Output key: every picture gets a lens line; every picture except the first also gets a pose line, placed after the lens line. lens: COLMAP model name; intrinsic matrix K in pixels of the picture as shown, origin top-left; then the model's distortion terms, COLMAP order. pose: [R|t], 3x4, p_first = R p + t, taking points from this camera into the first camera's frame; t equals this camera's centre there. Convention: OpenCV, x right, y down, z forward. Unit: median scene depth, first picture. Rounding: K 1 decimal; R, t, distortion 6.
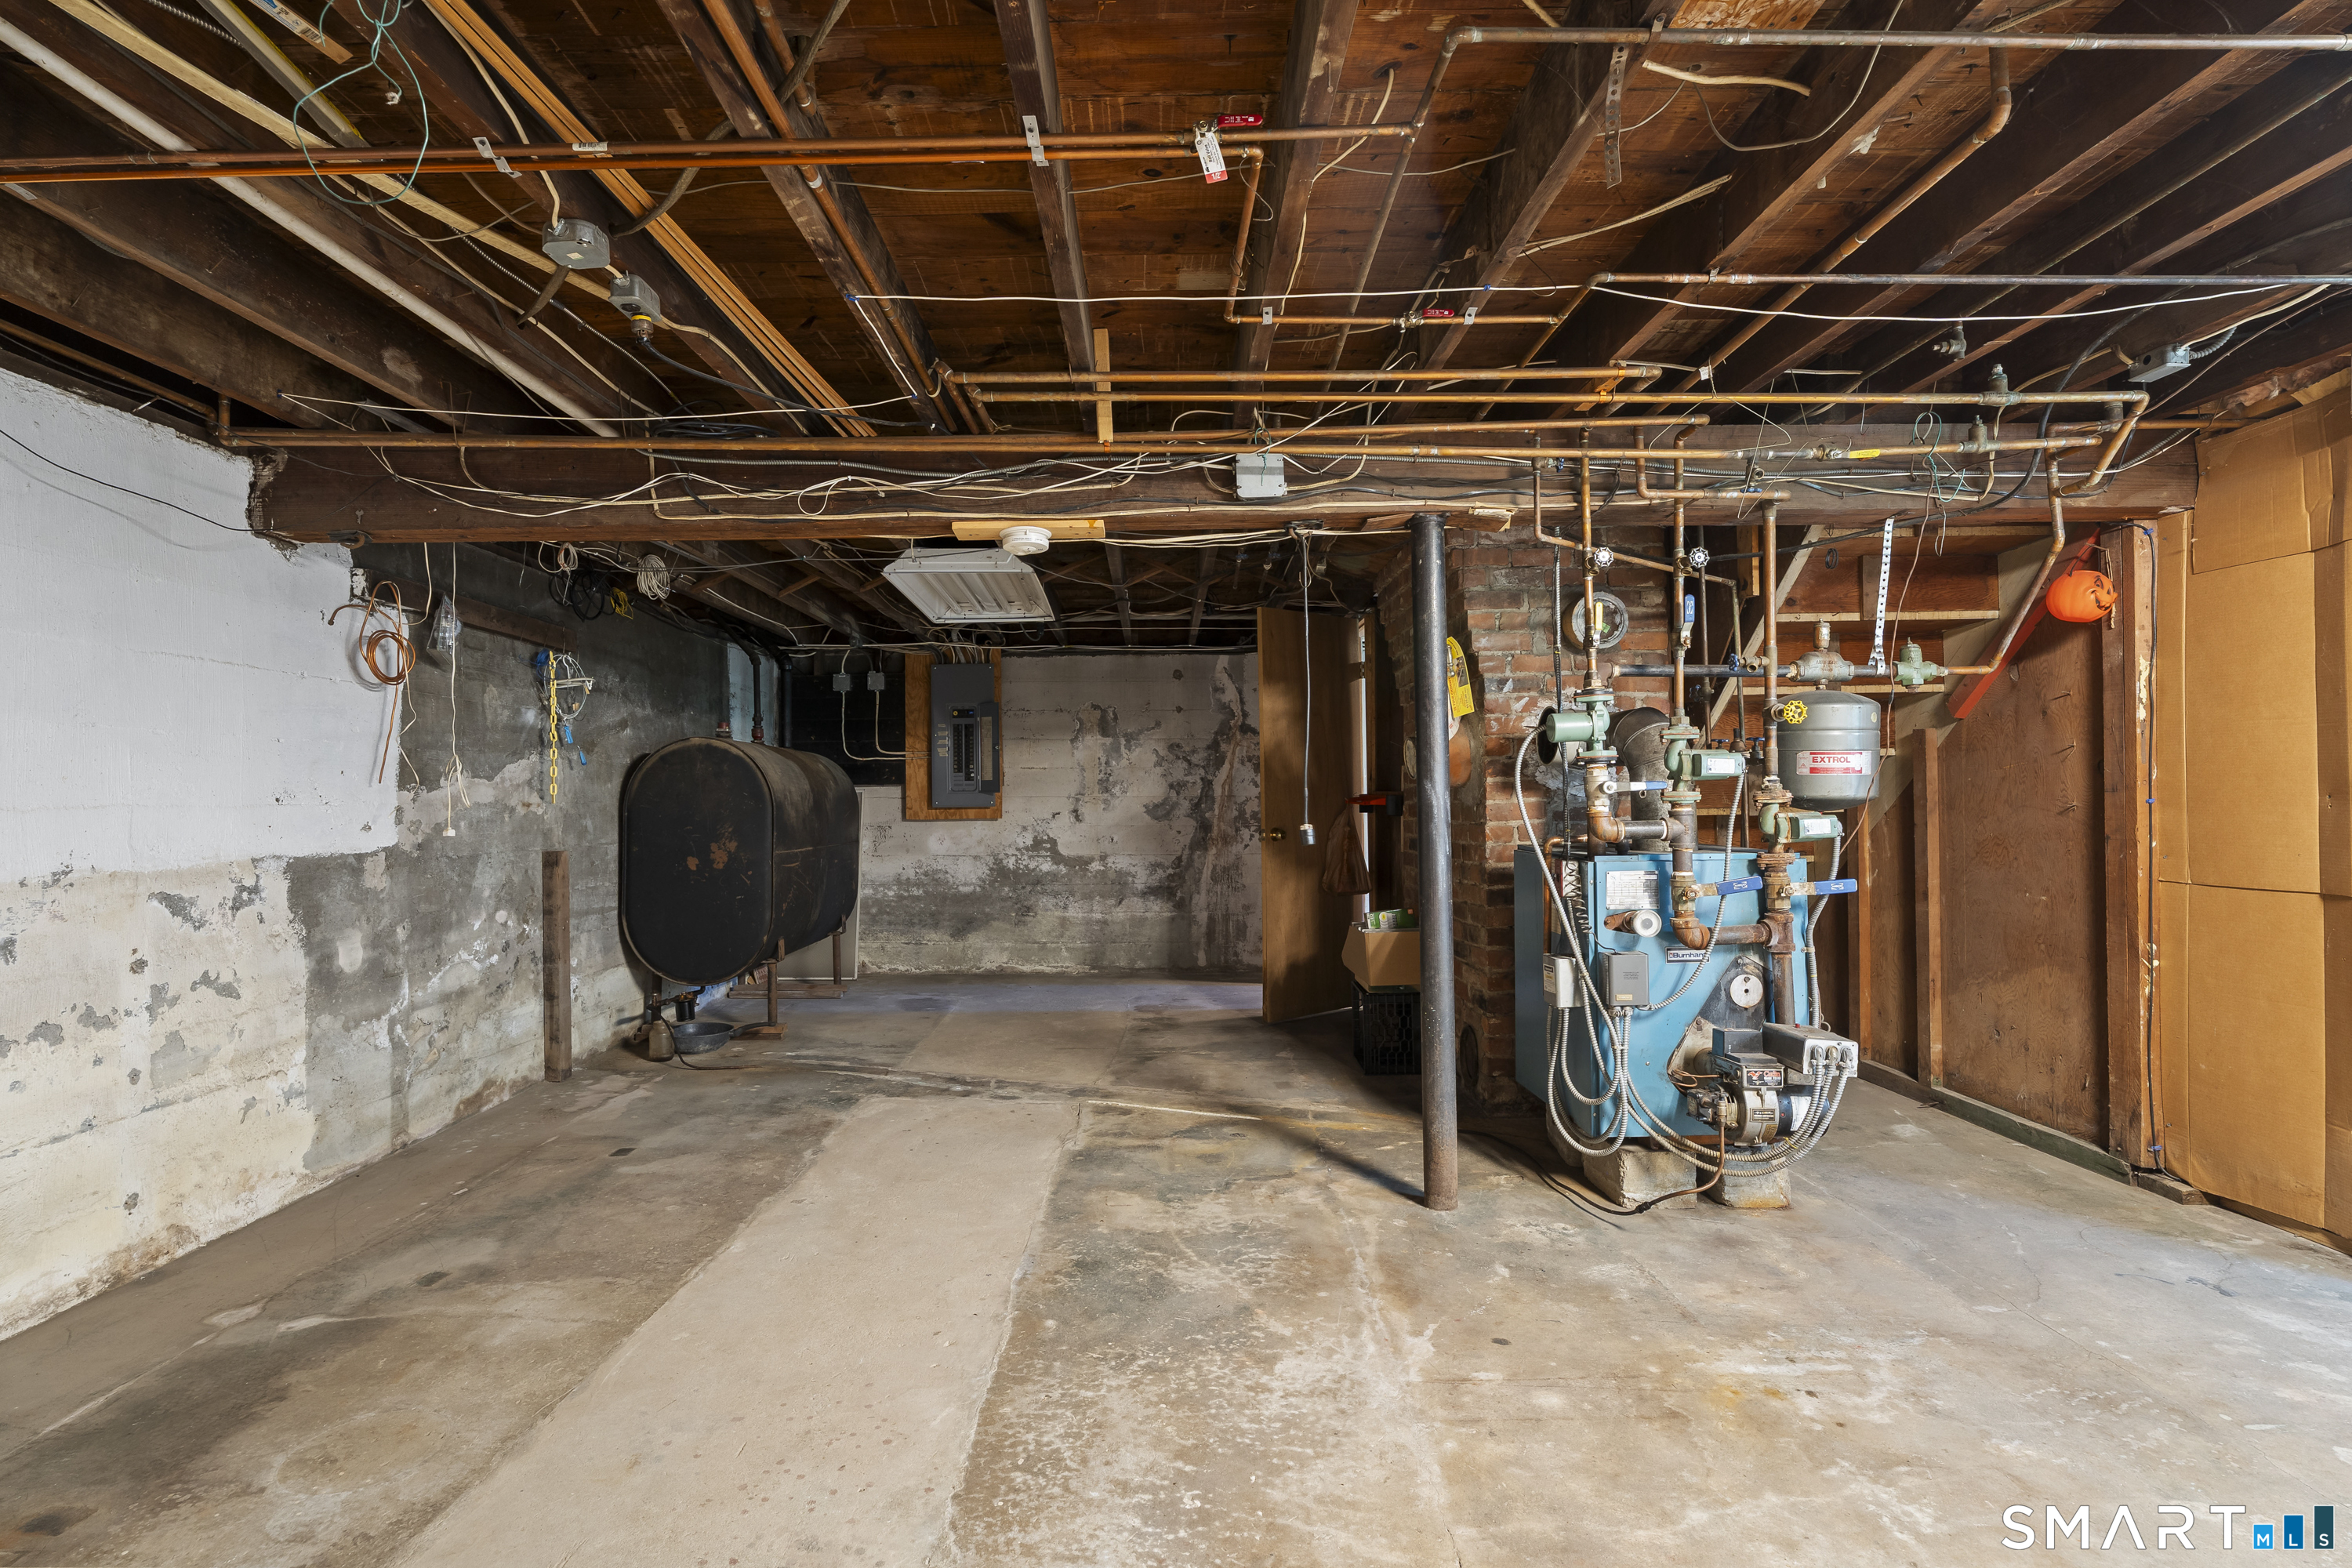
lens RADIAL K [[1134.3, 0, 1128.3], [0, 1134.3, 778.1], [0, 0, 1]] dist [-0.011928, 0.002507]
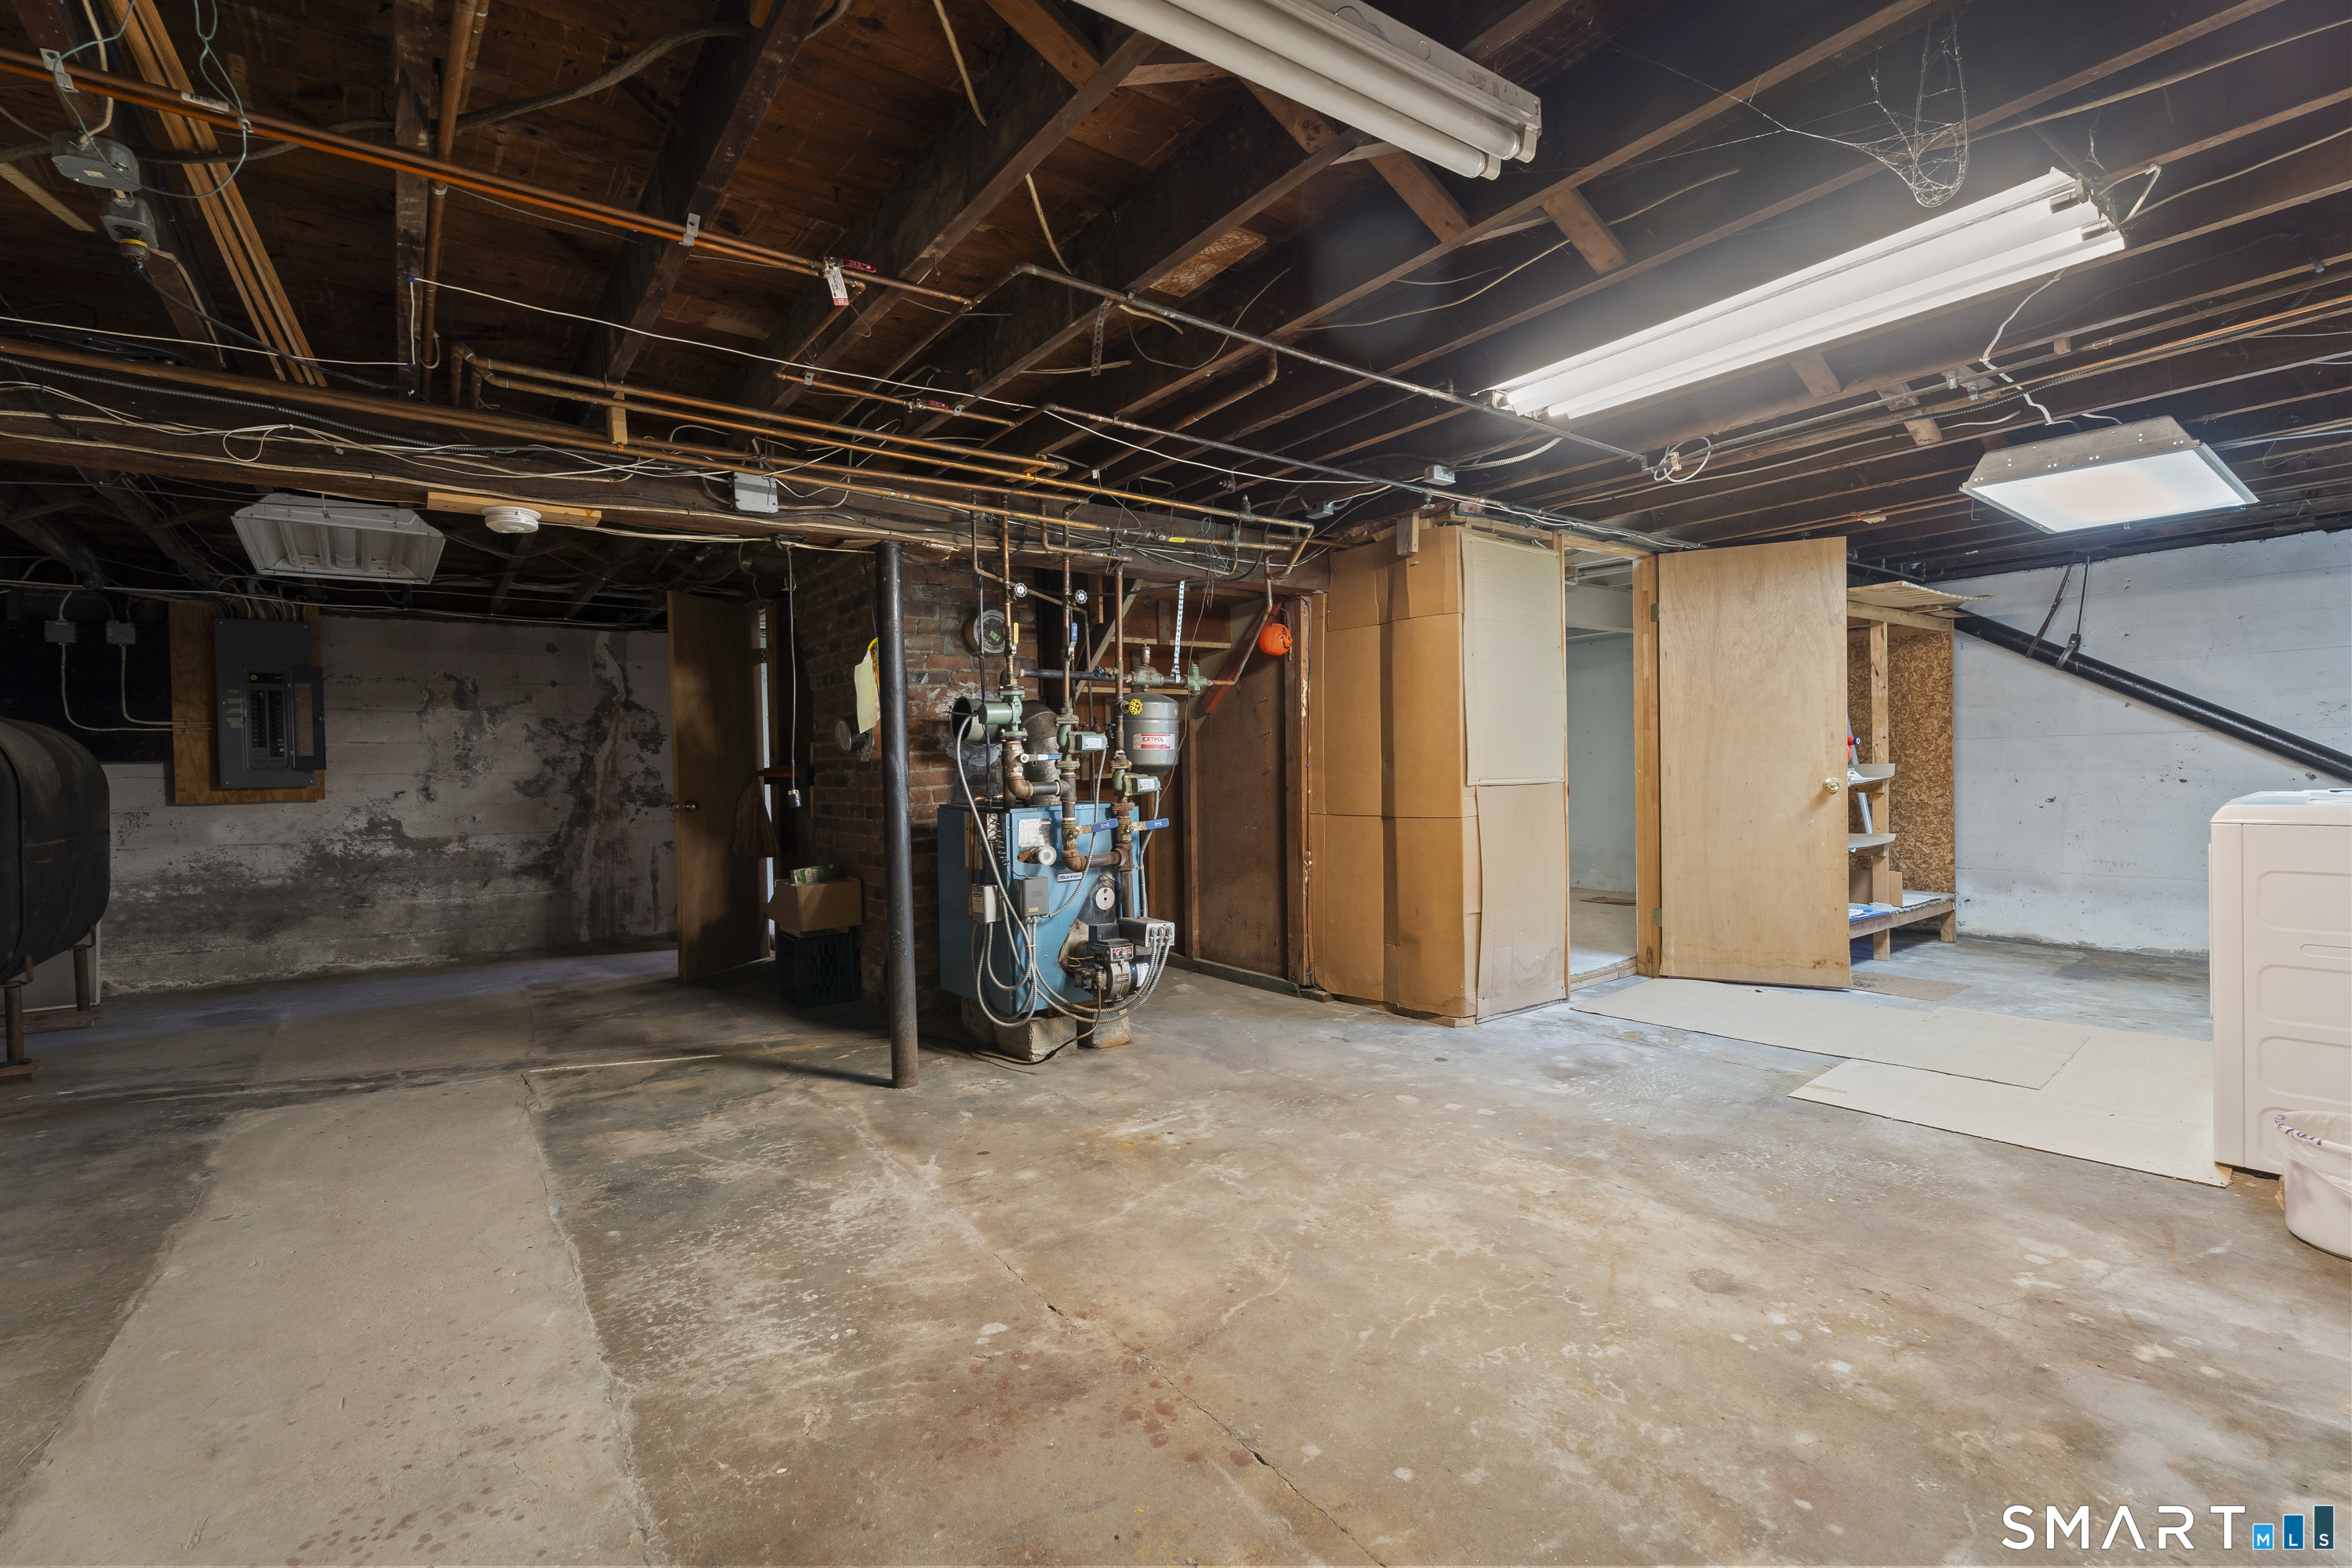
lens RADIAL K [[1063.3, 0, 1175.1], [0, 1063.3, 779.8], [0, 0, 1]] dist [0.003449, 0.000518]
pose [[0.797878, -0.014785, 0.602637, -0.202767], [0.001030, 0.999731, 0.023163, 0.004463], [-0.602818, -0.017861, 0.797679, -0.141234]]
